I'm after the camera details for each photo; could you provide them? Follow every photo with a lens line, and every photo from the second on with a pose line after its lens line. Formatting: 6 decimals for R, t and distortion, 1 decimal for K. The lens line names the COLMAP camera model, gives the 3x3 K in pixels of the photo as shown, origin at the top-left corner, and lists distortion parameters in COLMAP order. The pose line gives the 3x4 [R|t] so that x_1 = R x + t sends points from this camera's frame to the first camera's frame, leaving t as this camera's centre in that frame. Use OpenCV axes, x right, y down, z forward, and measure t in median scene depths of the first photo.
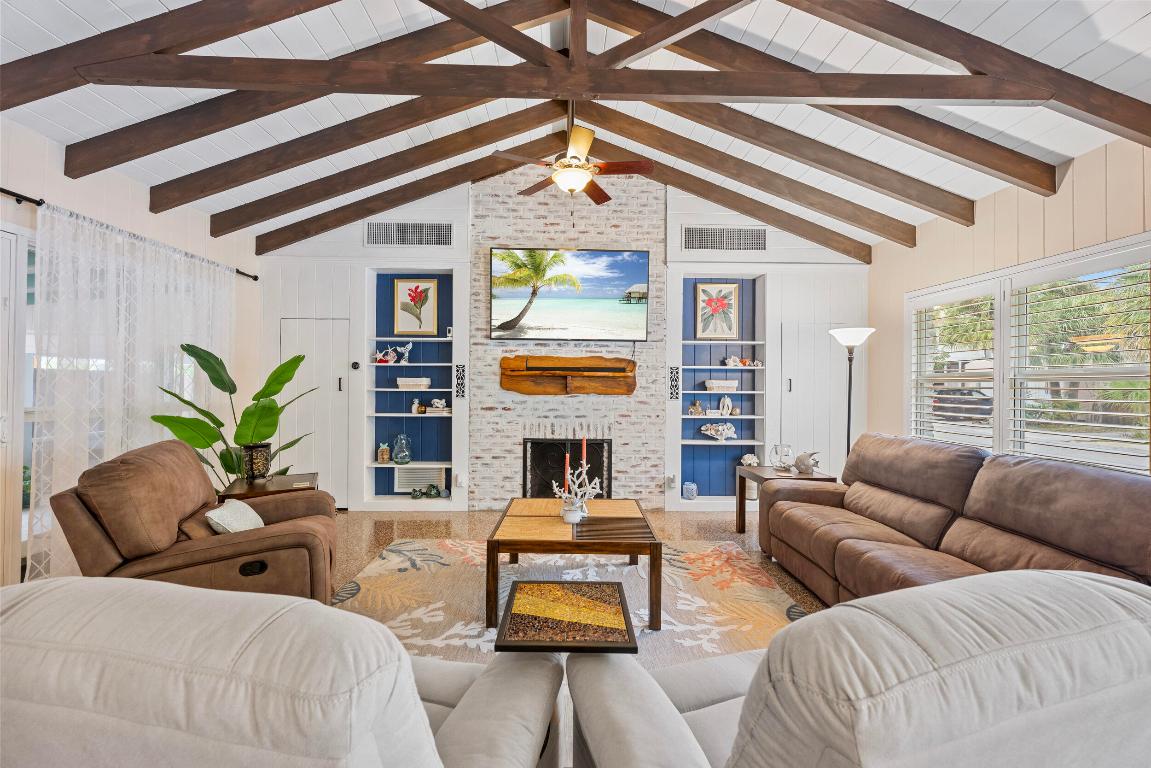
lens RADIAL K [[461.3, 0, 571.4], [0, 461.3, 379.6], [0, 0, 1]] dist [-0.011703, 0.000976]
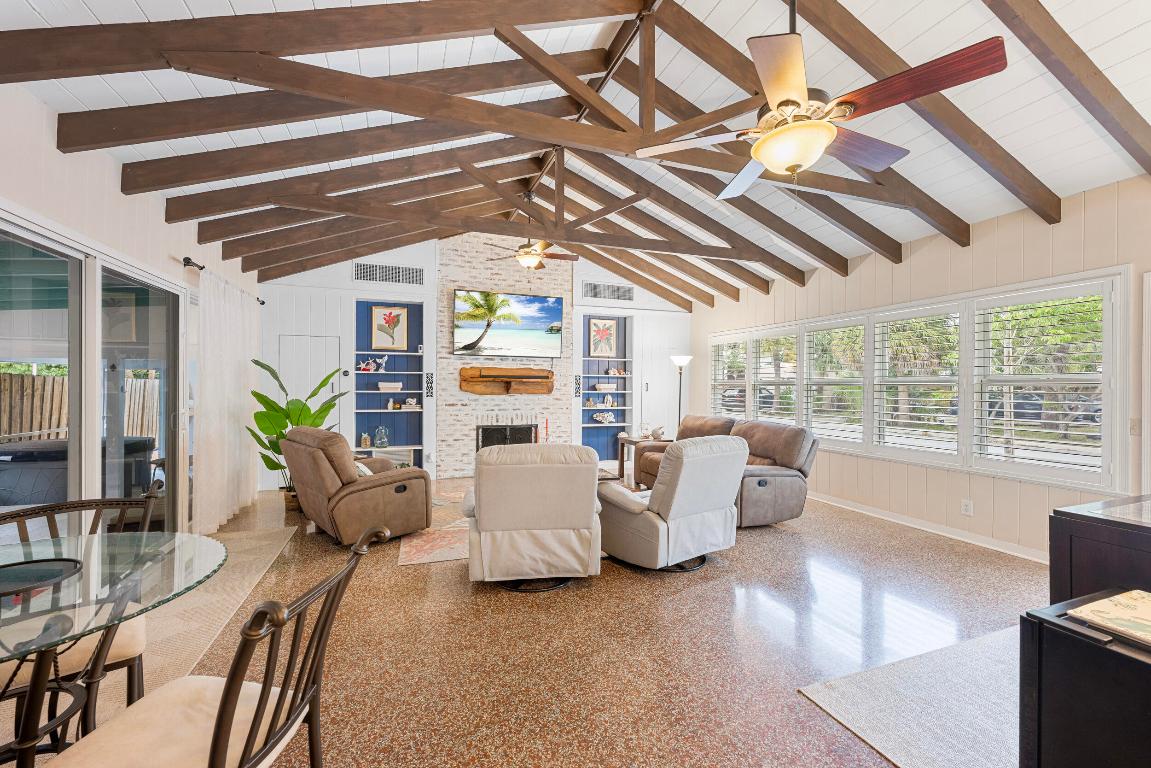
lens RADIAL K [[461.3, 0, 578.9], [0, 461.3, 383.7], [0, 0, 1]] dist [-0.011703, 0.000976]
pose [[0.946006, -0.000858, 0.324148, -0.263691], [-0.003124, 0.999926, 0.011765, -0.018227], [-0.324134, -0.012143, 0.945933, -0.431378]]
